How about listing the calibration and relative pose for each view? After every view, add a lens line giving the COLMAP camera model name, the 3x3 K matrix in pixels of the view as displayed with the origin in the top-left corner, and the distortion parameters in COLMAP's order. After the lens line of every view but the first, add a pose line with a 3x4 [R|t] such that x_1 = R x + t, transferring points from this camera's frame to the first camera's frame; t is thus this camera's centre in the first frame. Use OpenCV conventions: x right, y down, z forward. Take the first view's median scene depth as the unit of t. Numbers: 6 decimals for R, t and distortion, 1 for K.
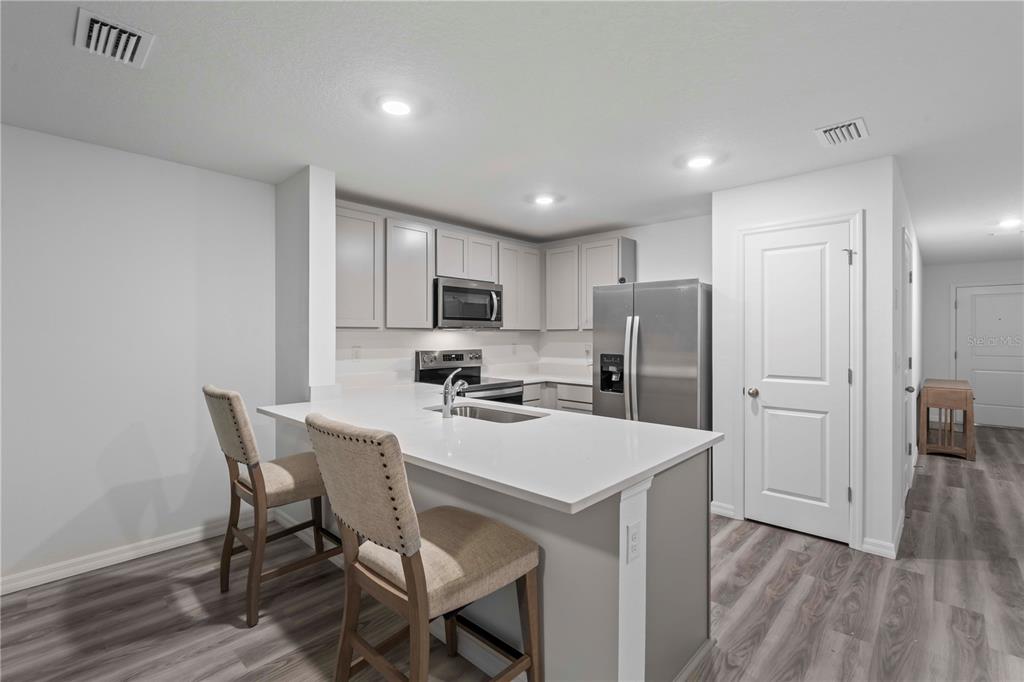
lens RADIAL K [[465.3, 0, 510.6], [0, 465.3, 335.9], [0, 0, 1]] dist [-0.000484, -0.000533]
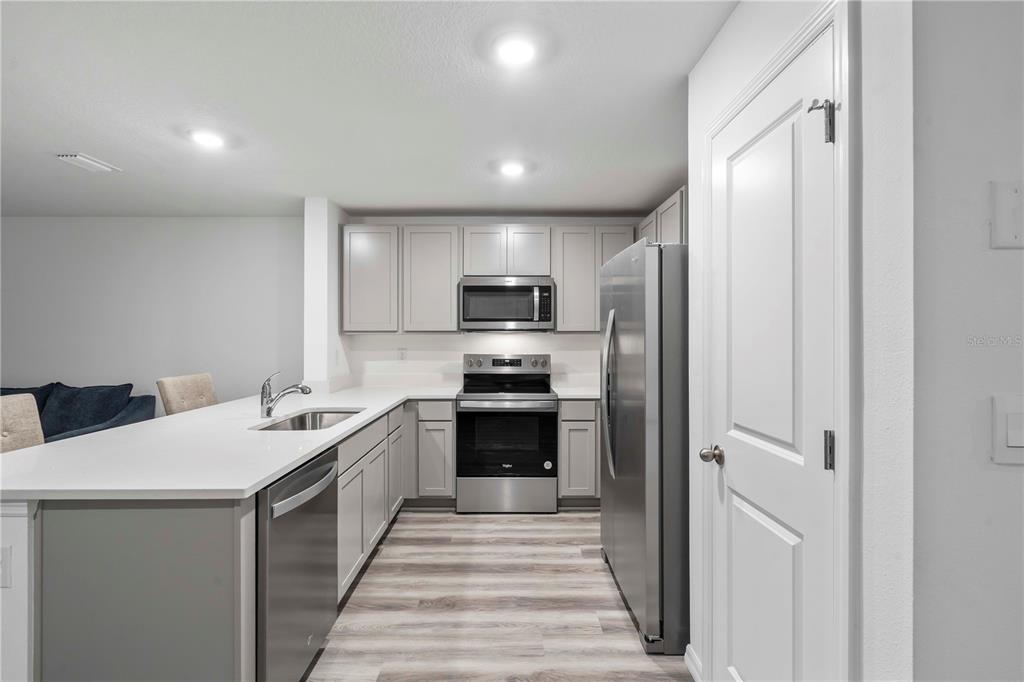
lens RADIAL K [[464.2, 0, 512.0], [0, 464.2, 341.0], [0, 0, 1]] dist [-0.000282, -0.000087]
pose [[0.699615, 0.004639, -0.714505, 0.700192], [-0.000822, 0.999983, 0.005687, -0.001166], [0.714519, -0.003392, 0.699607, 0.489259]]
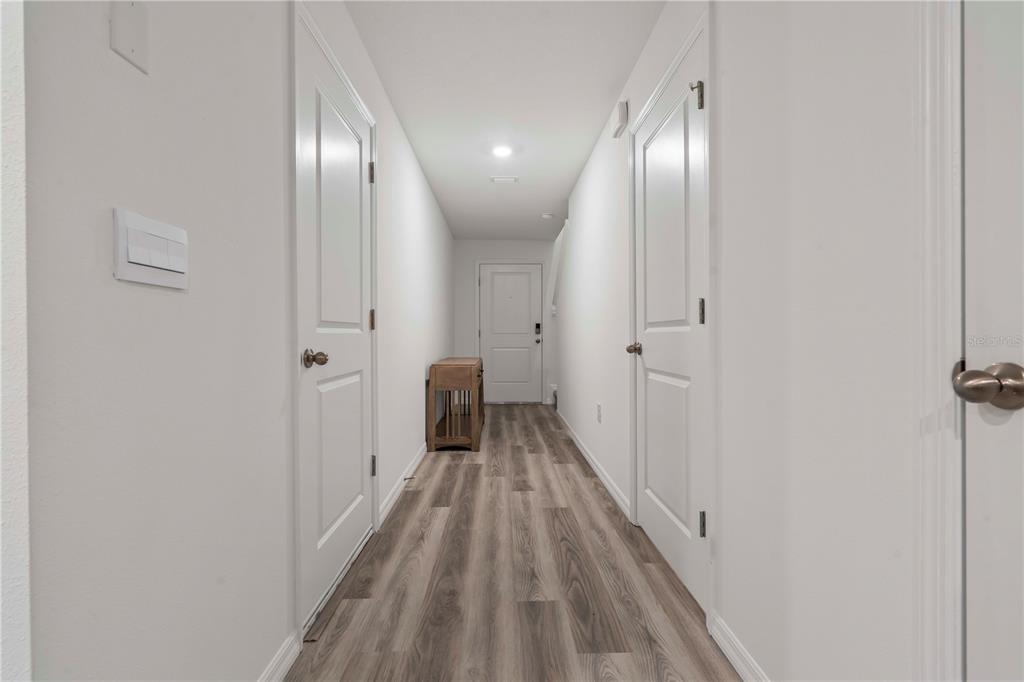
lens RADIAL K [[465.3, 0, 510.6], [0, 465.3, 335.9], [0, 0, 1]] dist [-0.000484, -0.000533]
pose [[0.715411, -0.004588, 0.698689, 0.681923], [0.004927, 0.999987, 0.001522, 0.094725], [-0.698687, 0.002354, 0.715424, 0.543593]]
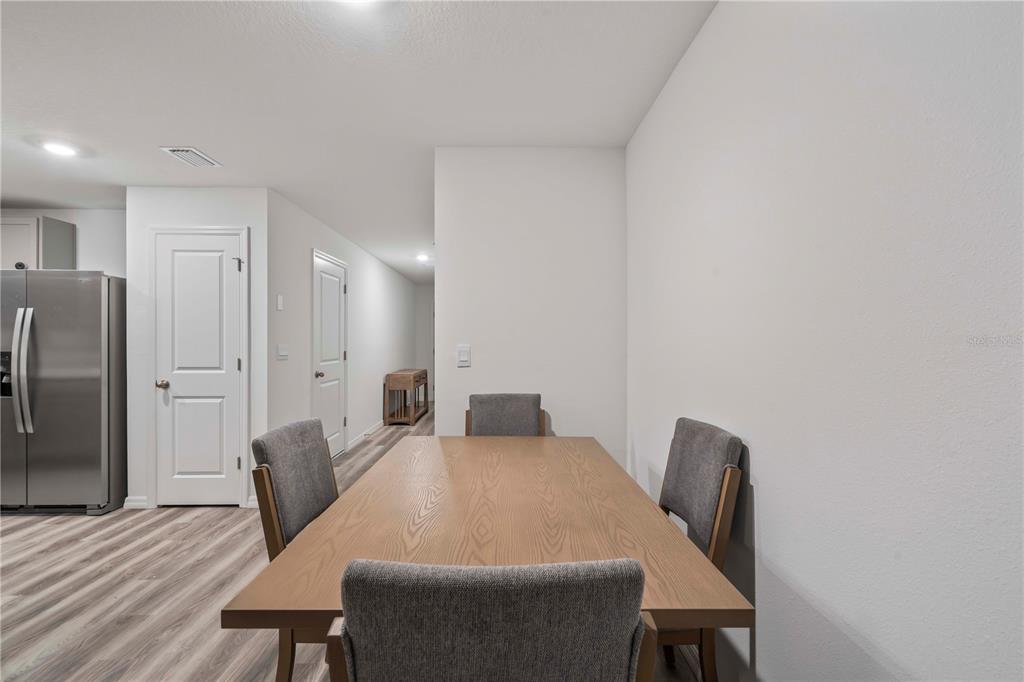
lens RADIAL K [[464.2, 0, 512.0], [0, 464.2, 341.0], [0, 0, 1]] dist [-0.000282, -0.000087]
pose [[0.711428, 0.000671, 0.702758, 0.334327], [-0.001589, 0.999999, 0.000654, 0.020681], [-0.702757, -0.001582, 0.711428, -0.295432]]
